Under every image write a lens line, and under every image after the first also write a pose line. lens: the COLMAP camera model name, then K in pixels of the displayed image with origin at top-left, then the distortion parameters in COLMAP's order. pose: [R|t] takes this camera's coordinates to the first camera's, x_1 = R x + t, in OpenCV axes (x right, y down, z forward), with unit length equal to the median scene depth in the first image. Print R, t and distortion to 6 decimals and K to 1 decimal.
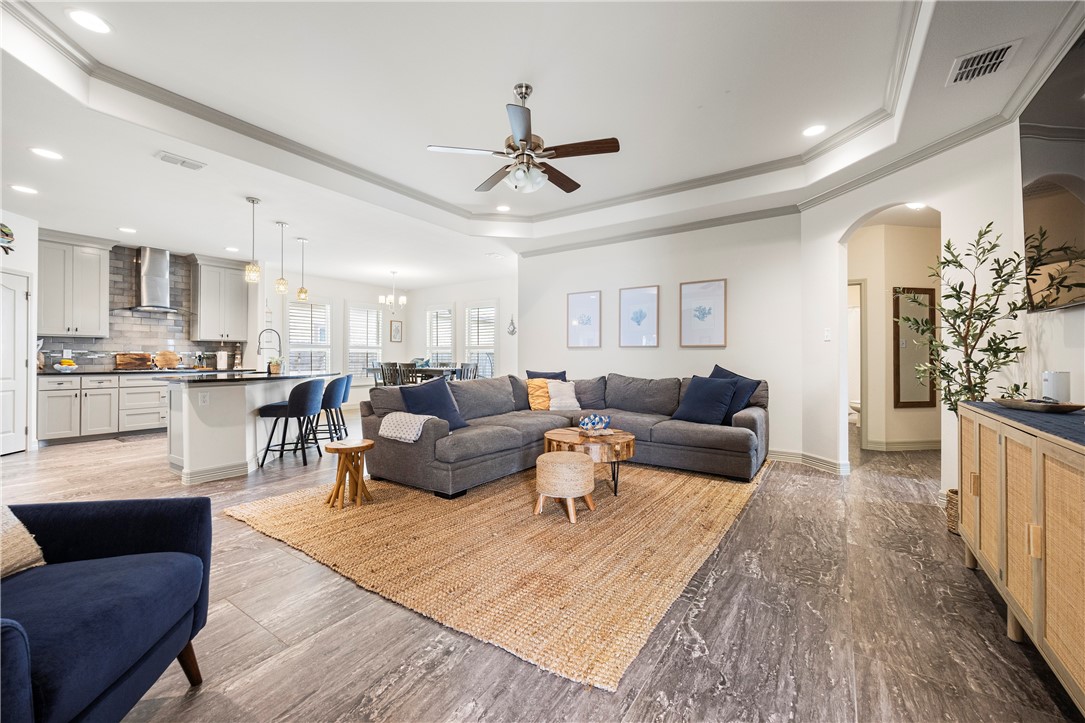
lens RADIAL K [[427.8, 0, 558.7], [0, 427.8, 359.3], [0, 0, 1]] dist [0.002036, -0.001453]
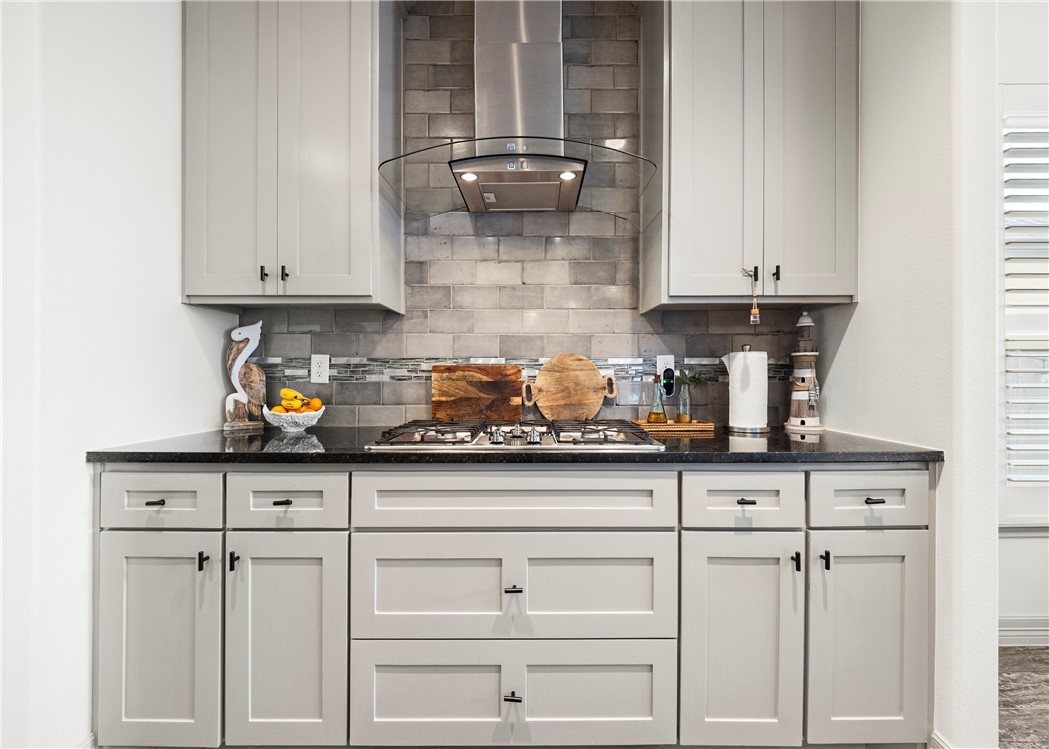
lens RADIAL K [[451.5, 0, 520.5], [0, 451.5, 378.2], [0, 0, 1]] dist [0.002403, 0.000119]
pose [[0.535489, 0.001672, -0.844540, -0.706675], [0.002642, 0.999990, 0.003655, -0.006041], [0.844538, -0.004188, 0.535480, 0.838786]]
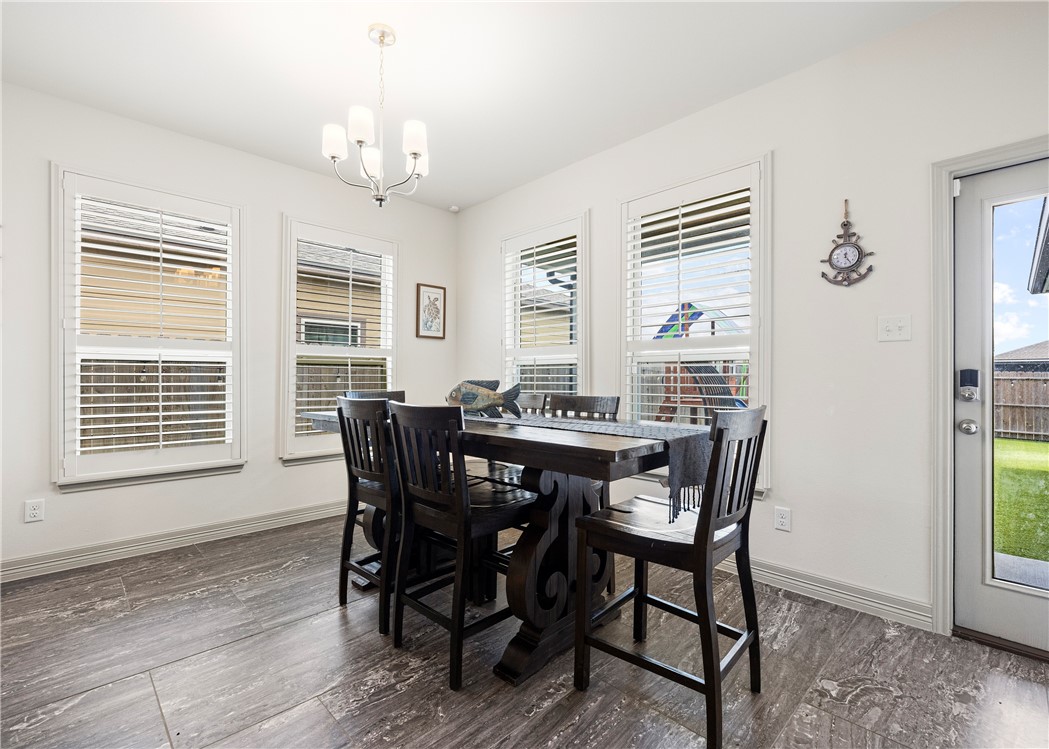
lens RADIAL K [[476.9, 0, 528.6], [0, 476.9, 374.6], [0, 0, 1]] dist [0.000400, 0.000266]
pose [[0.974827, -0.000145, -0.222964, -0.301459], [0.000775, 0.999996, 0.002738, -0.010004], [0.222963, -0.002842, 0.974823, 0.938088]]
